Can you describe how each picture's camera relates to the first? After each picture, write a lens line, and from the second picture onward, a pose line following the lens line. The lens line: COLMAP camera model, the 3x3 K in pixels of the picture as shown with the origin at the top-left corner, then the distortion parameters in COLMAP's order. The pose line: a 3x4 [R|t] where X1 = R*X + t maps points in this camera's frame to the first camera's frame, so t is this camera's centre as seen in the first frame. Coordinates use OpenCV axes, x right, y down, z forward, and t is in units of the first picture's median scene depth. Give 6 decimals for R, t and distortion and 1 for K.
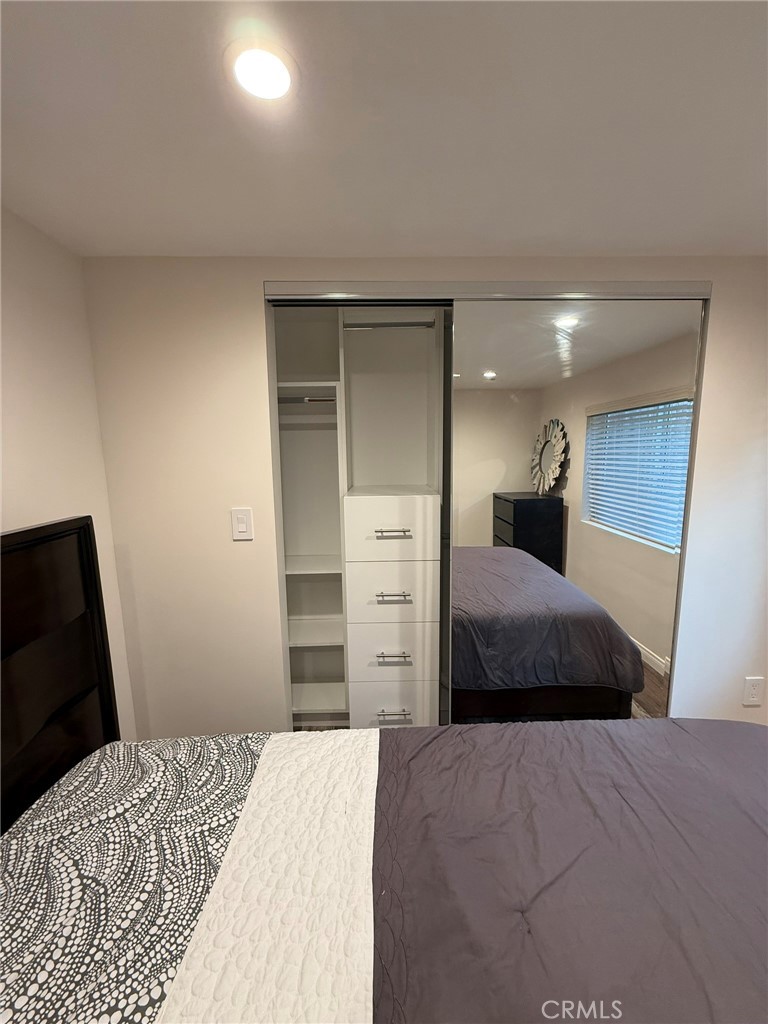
lens RADIAL K [[408.4, 0, 389.5], [0, 408.4, 503.7], [0, 0, 1]] dist [0.254090, -0.000024]
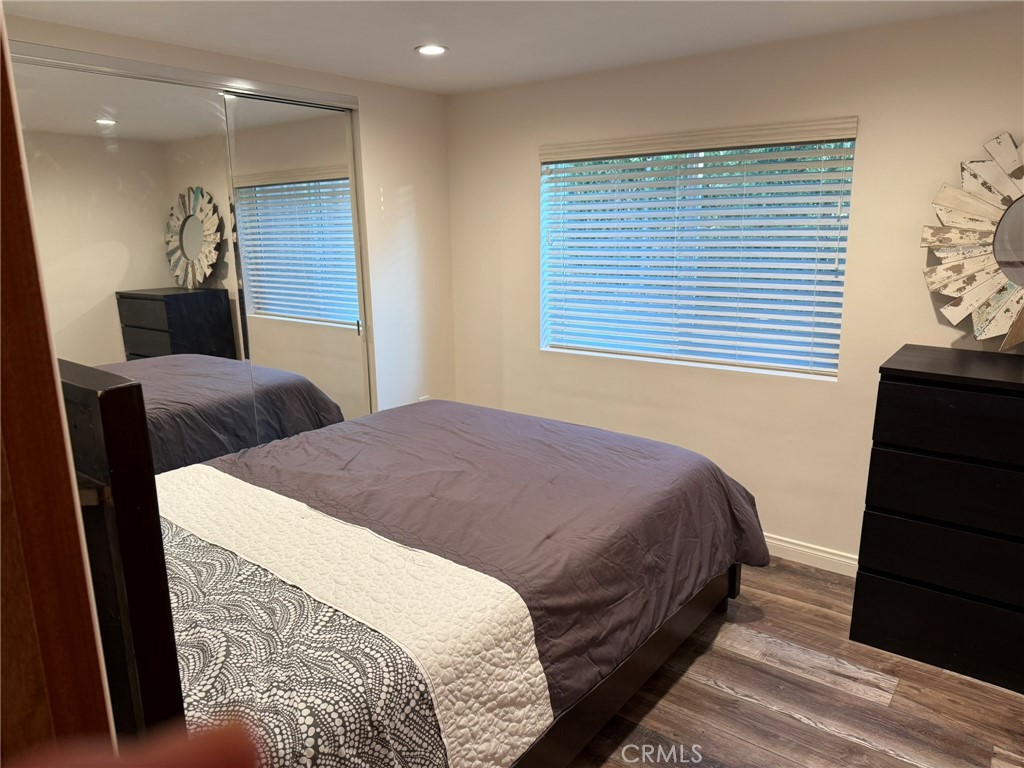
lens RADIAL K [[714.4, 0, 512.0], [0, 714.4, 384.0], [0, 0, 1]] dist [0.117157, -0.165652]
pose [[0.635435, -0.160388, 0.755313, -0.376784], [0.114450, 0.986948, 0.113290, 0.086457], [-0.763625, 0.014457, 0.645498, -0.349530]]
